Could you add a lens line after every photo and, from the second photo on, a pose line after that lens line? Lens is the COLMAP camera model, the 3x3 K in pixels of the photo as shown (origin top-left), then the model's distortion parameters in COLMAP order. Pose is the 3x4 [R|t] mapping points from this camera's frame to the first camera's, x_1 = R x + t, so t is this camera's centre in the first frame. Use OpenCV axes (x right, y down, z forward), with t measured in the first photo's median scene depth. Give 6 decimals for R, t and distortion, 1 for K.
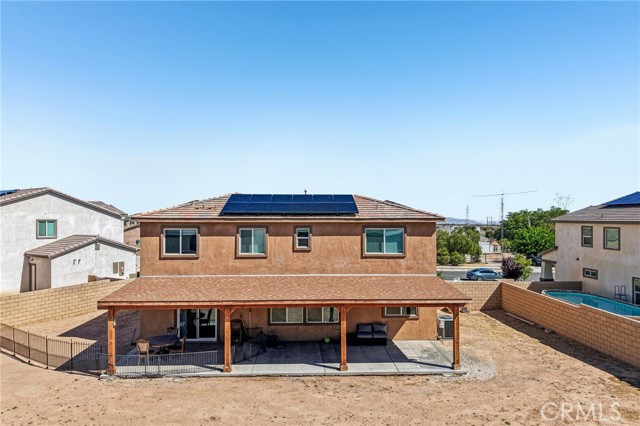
lens RADIAL K [[427.9, 0, 318.4], [0, 427.9, 215.6], [0, 0, 1]] dist [0.045147, -0.059524]
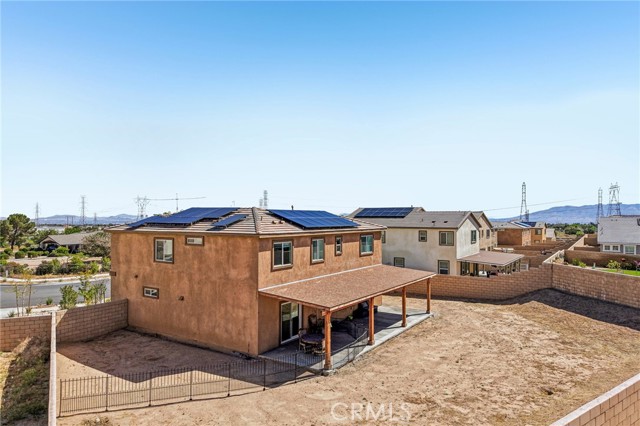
lens RADIAL K [[427.9, 0, 318.4], [0, 427.9, 215.6], [0, 0, 1]] dist [0.045147, -0.059524]
pose [[0.583616, 0.003604, 0.812022, -1.155900], [-0.004713, 0.999988, -0.001050, -0.037436], [-0.812016, -0.003214, 0.583626, 0.276152]]
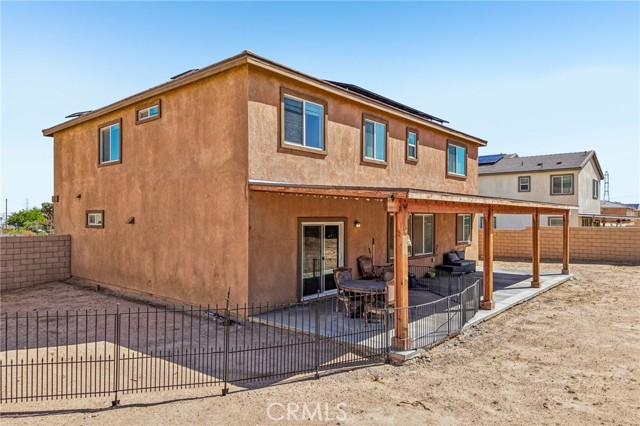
lens RADIAL K [[427.9, 0, 318.4], [0, 427.9, 215.6], [0, 0, 1]] dist [0.045147, -0.059524]
pose [[0.683712, 0.002536, 0.729748, -0.708287], [-0.003607, 0.999993, -0.000095, 0.178823], [-0.729743, -0.002568, 0.683716, 0.600194]]
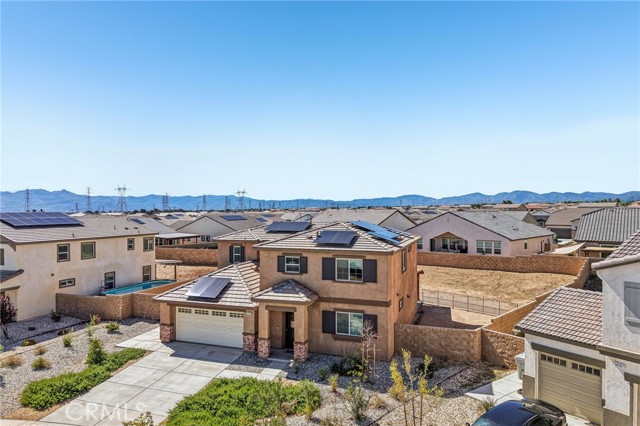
lens RADIAL K [[427.9, 0, 318.4], [0, 427.9, 215.6], [0, 0, 1]] dist [0.045147, -0.059524]
pose [[-0.928644, -0.003391, 0.370956, -0.672421], [-0.000992, 0.999977, 0.006660, -0.090321], [-0.370971, 0.005817, -0.928626, 2.707557]]
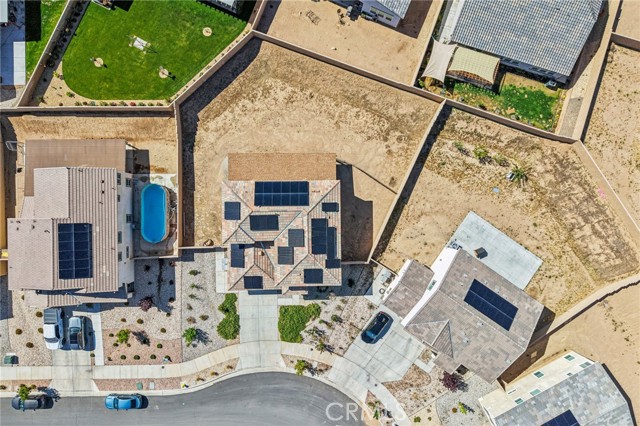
lens RADIAL K [[427.9, 0, 318.4], [0, 427.9, 215.6], [0, 0, 1]] dist [0.045147, -0.059524]
pose [[-0.999293, -0.027171, -0.025986, -0.224271], [-0.025744, -0.009229, 0.999626, -2.597909], [-0.027400, 0.999588, 0.008523, 1.169085]]
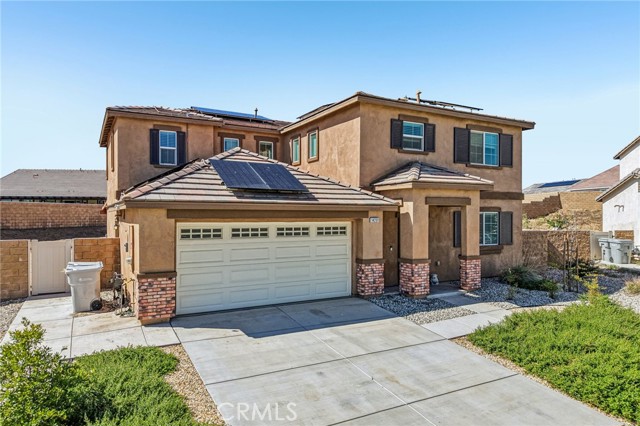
lens RADIAL K [[427.9, 0, 318.4], [0, 427.9, 215.6], [0, 0, 1]] dist [0.045147, -0.059524]
pose [[-0.891746, -0.001416, -0.452535, 0.293930], [0.001618, 0.999979, -0.006318, 0.188650], [0.452534, -0.006366, -0.891724, 2.165959]]
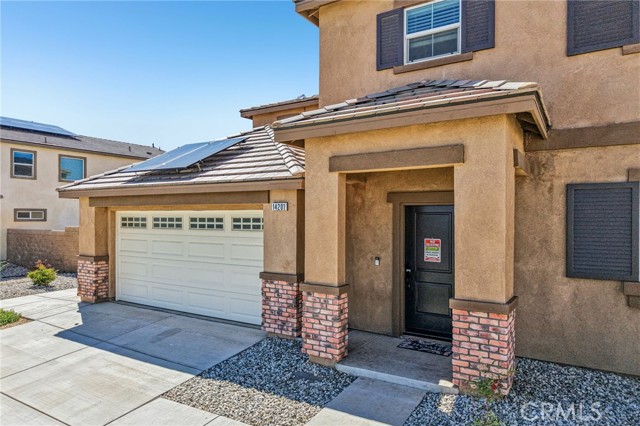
lens RADIAL K [[427.9, 0, 318.4], [0, 427.9, 215.6], [0, 0, 1]] dist [0.045147, -0.059524]
pose [[-0.822918, -0.000803, 0.568160, -0.273775], [-0.005610, 0.999962, -0.006712, 0.200992], [-0.568132, -0.008710, -0.822891, 1.937257]]
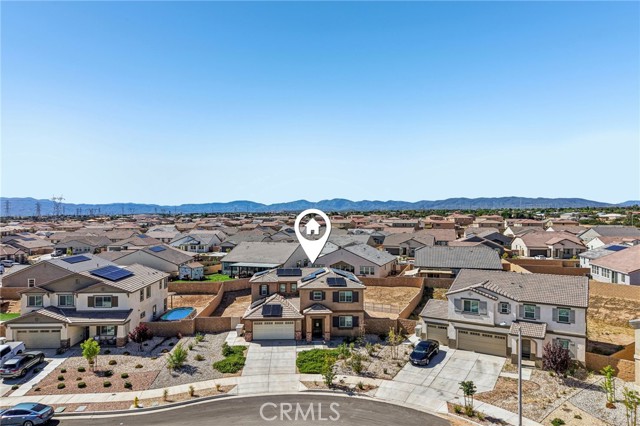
lens RADIAL K [[427.9, 0, 318.4], [0, 427.9, 215.6], [0, 0, 1]] dist [0.045147, -0.059524]
pose [[-0.999943, -0.000217, -0.010637, -0.135171], [-0.000155, 0.999983, -0.005771, -0.402073], [0.010638, -0.005769, -0.999927, 4.138309]]
